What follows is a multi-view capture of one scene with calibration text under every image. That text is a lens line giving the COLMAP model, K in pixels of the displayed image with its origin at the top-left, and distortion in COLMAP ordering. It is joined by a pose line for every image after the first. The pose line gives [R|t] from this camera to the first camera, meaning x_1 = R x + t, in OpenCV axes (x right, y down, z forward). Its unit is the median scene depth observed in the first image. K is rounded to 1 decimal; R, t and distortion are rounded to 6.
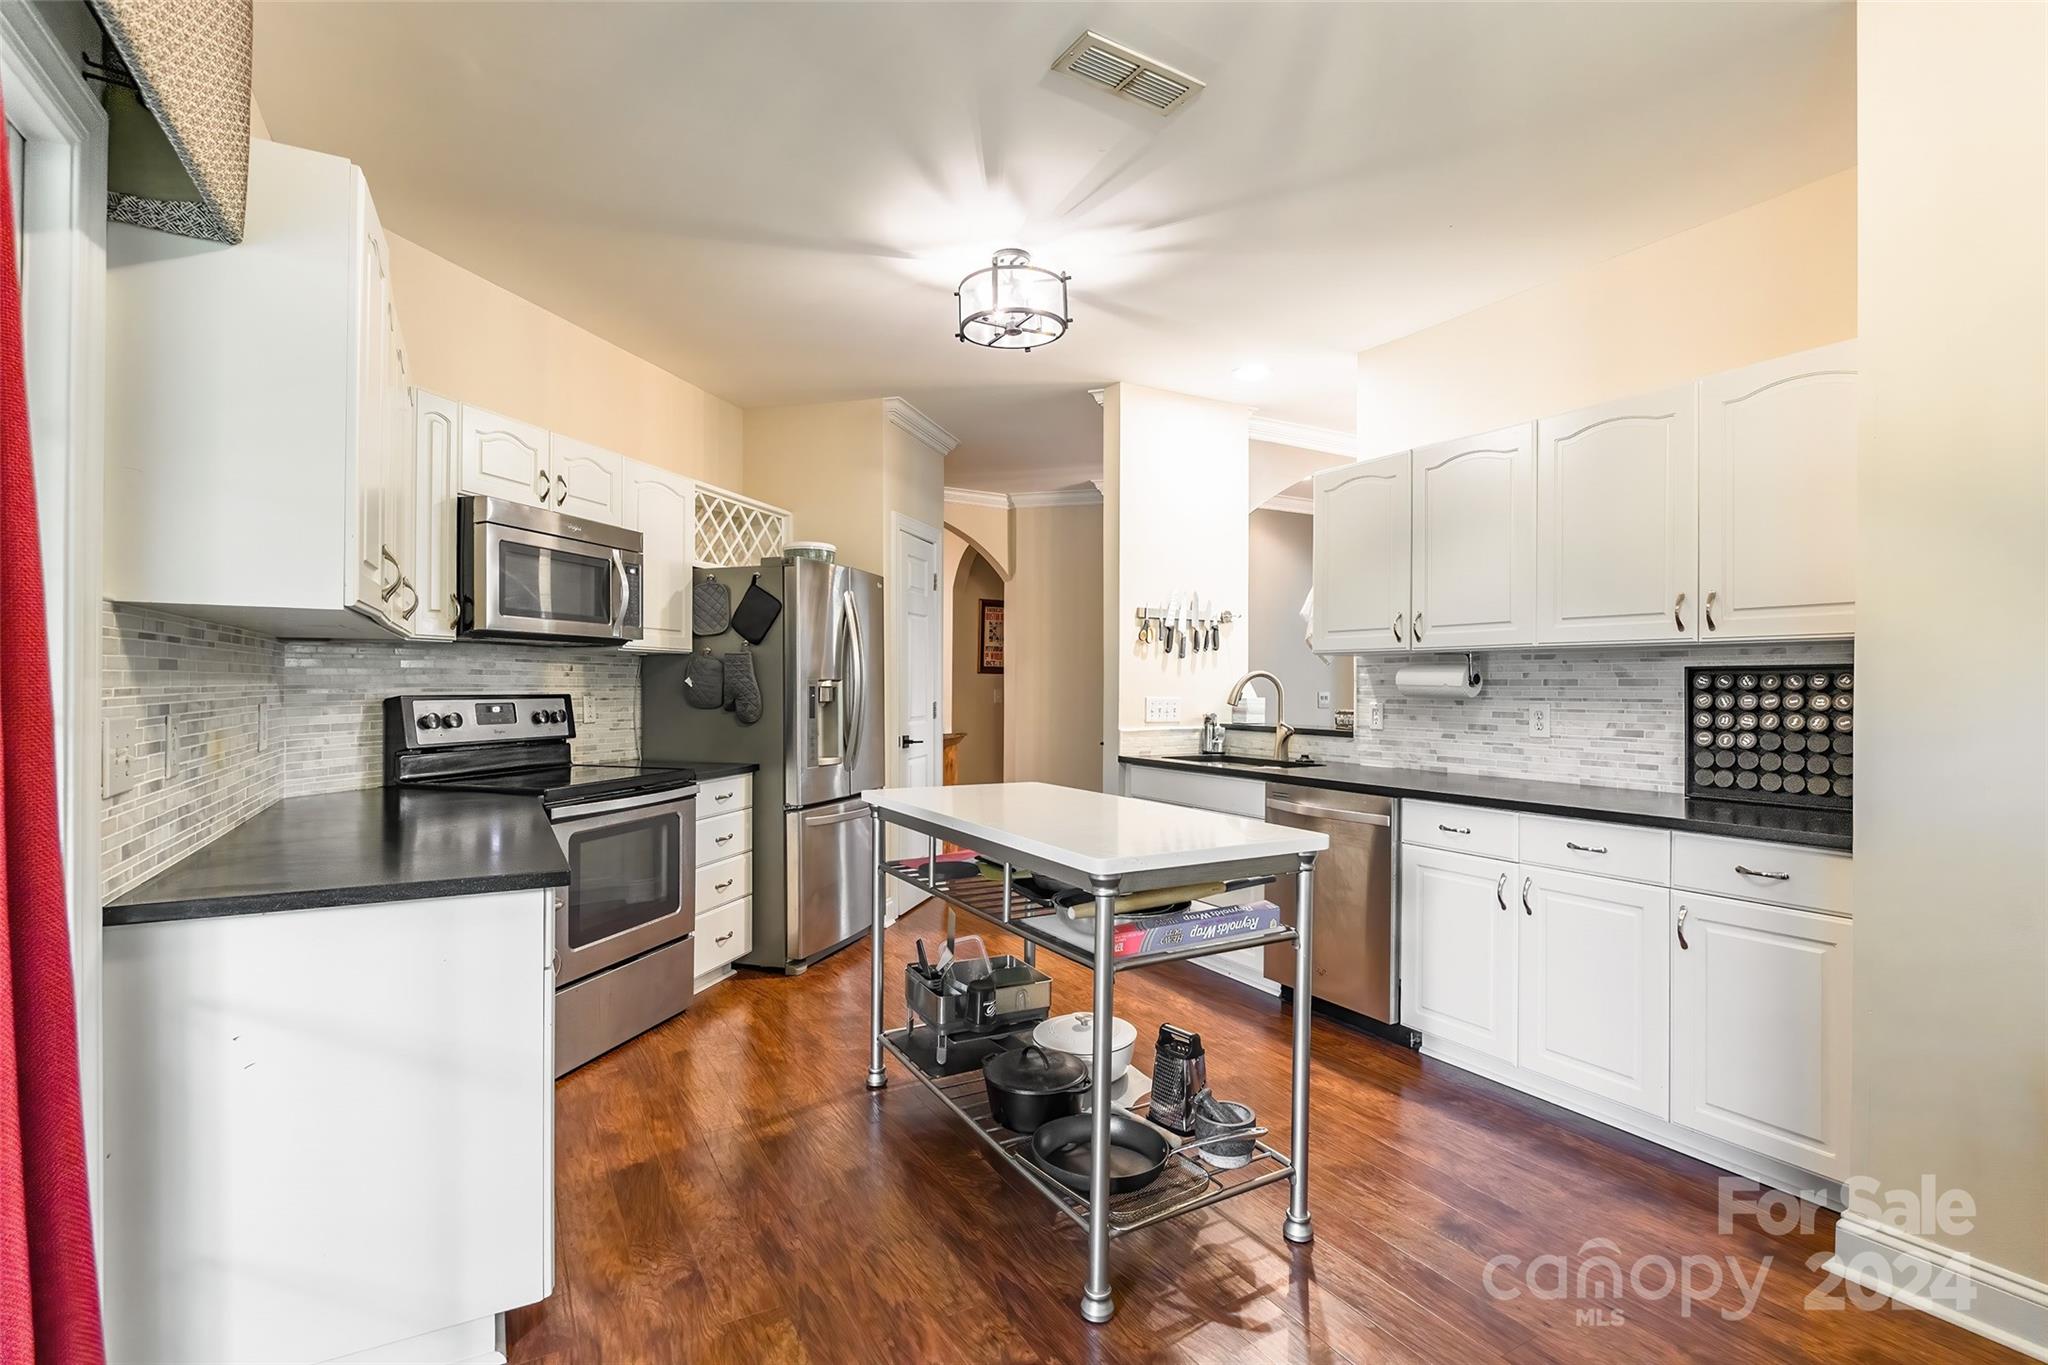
lens RADIAL K [[952.4, 0, 1026.6], [0, 952.4, 703.7], [0, 0, 1]] dist [-0.013868, -0.000352]
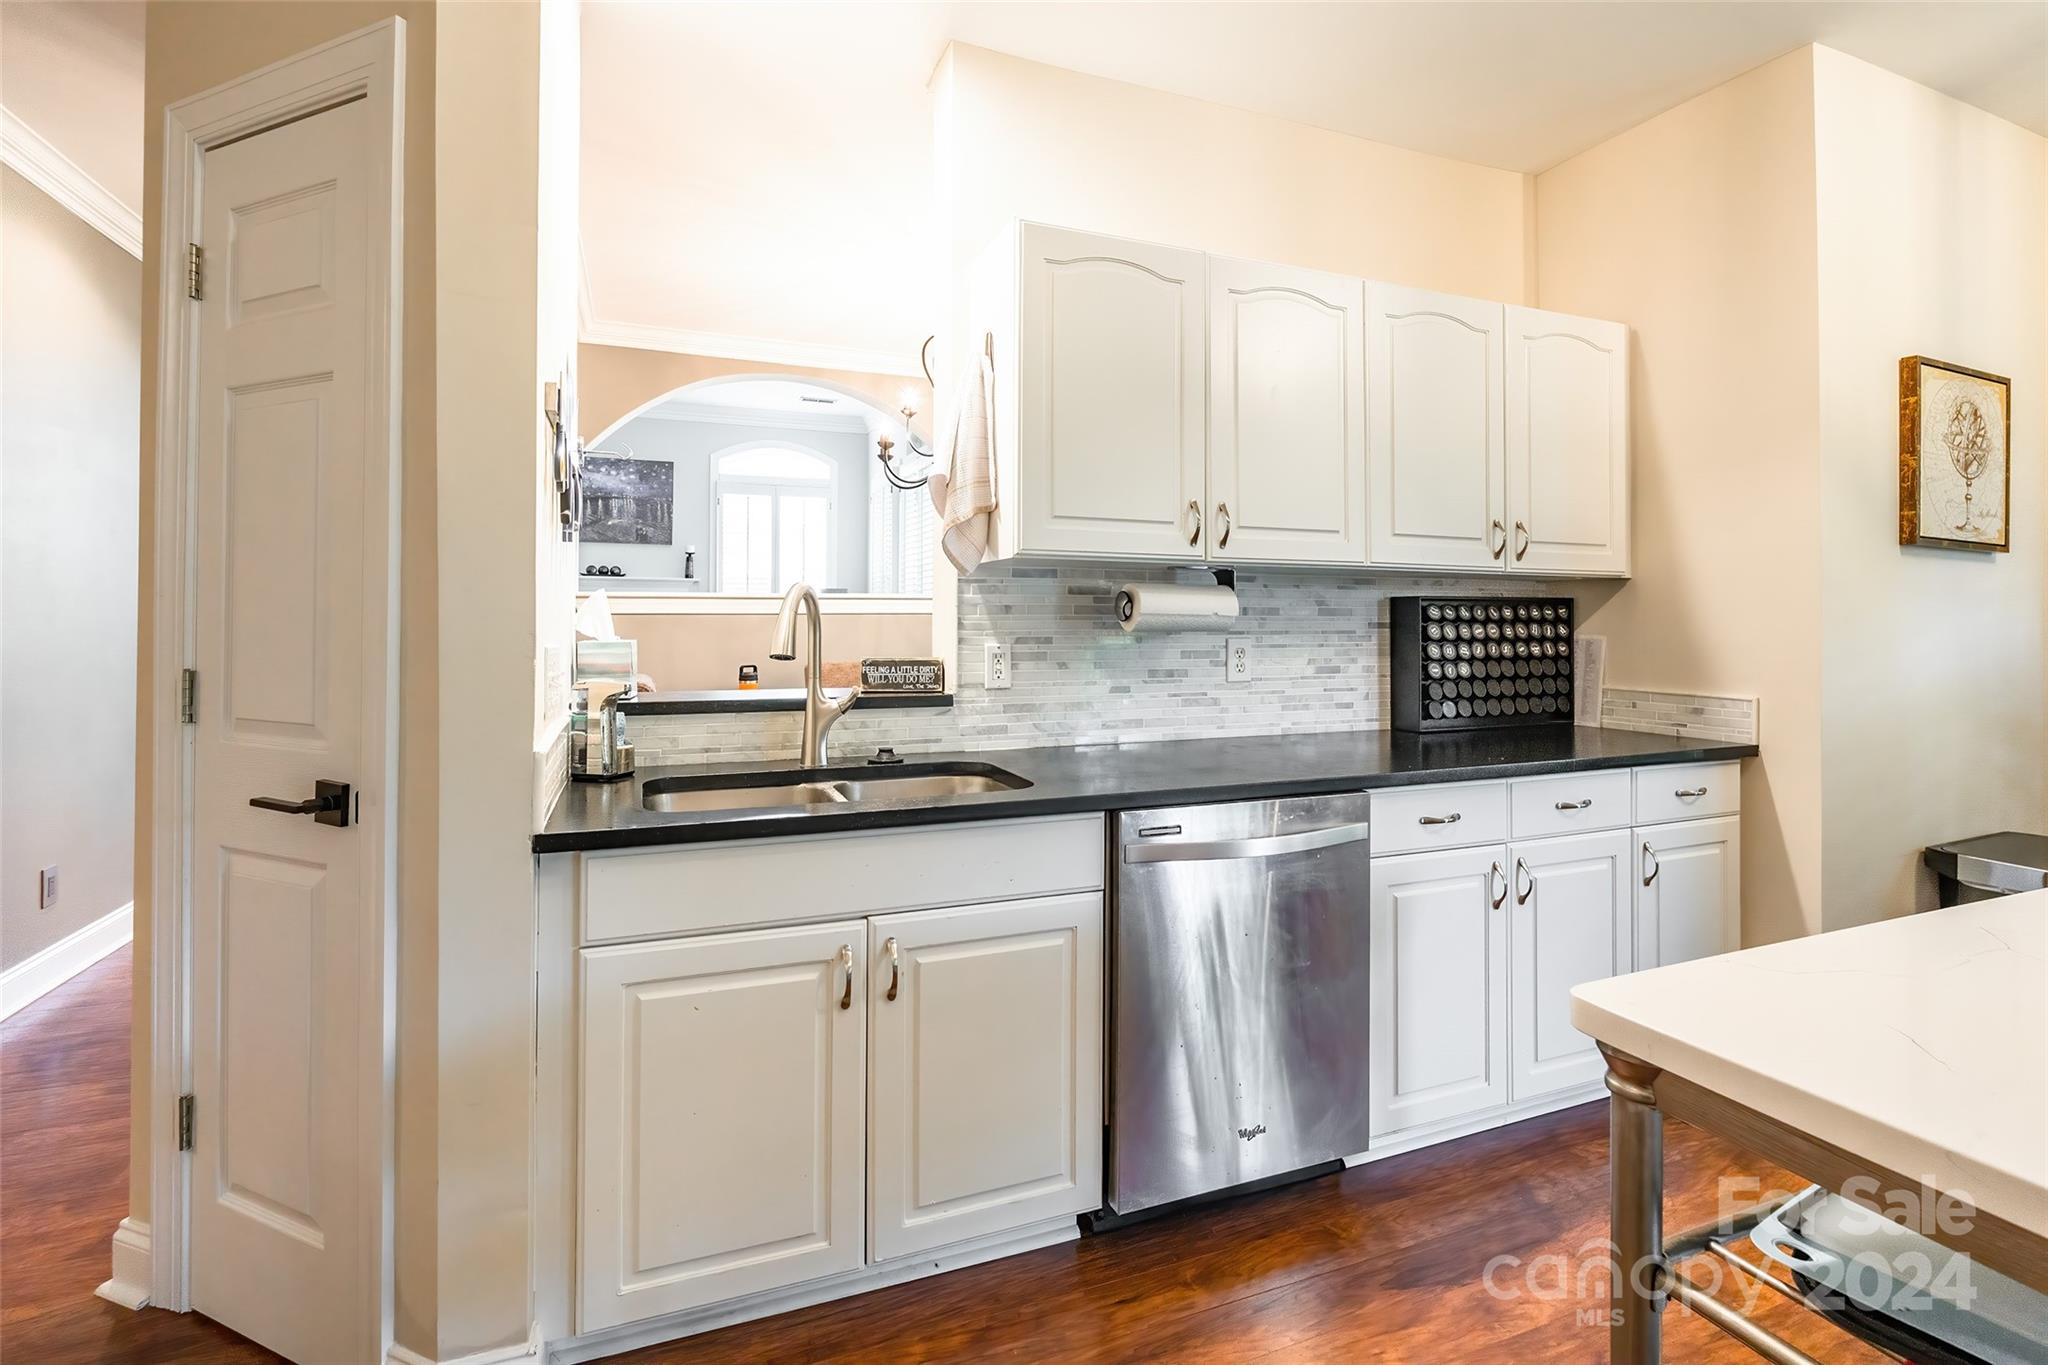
lens RADIAL K [[938.1, 0, 1022.2], [0, 938.1, 617.1], [0, 0, 1]] dist [0.000166, 0.000058]
pose [[0.136268, -0.001606, 0.990671, -0.263344], [0.015313, 0.999883, -0.000486, -0.021075], [-0.990554, 0.015236, 0.136276, 1.128938]]
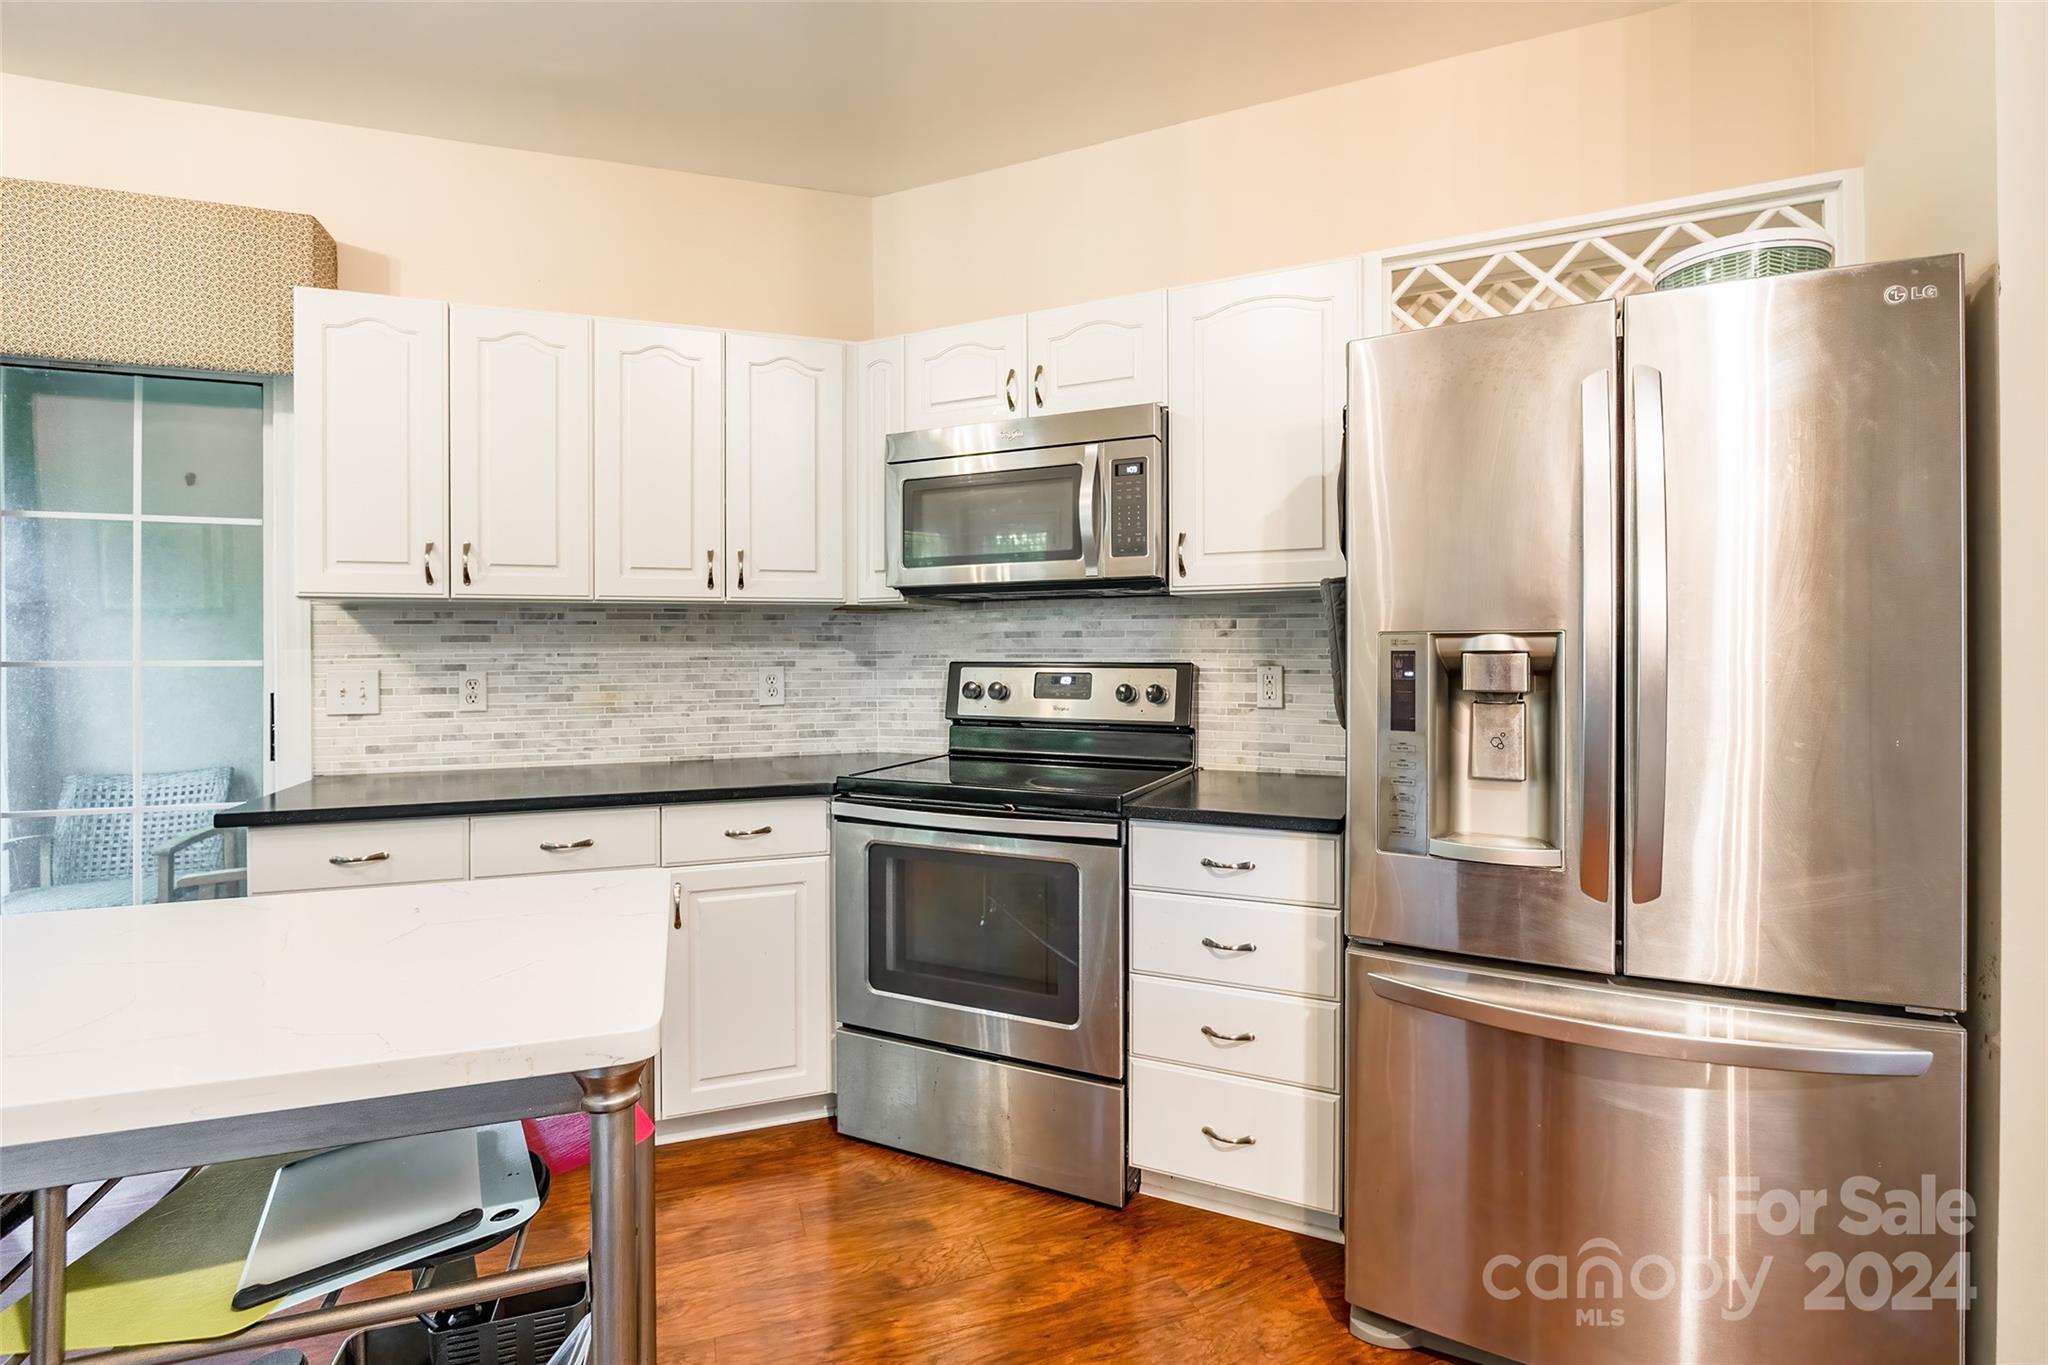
lens RADIAL K [[941.6, 0, 1024.1], [0, 941.6, 652.3], [0, 0, 1]] dist [-0.002438, -0.000218]
pose [[-0.192067, -0.001884, -0.981380, 0.234777], [-0.015705, 0.999876, 0.001154, -0.018709], [0.981256, 0.015634, -0.192073, 1.162844]]
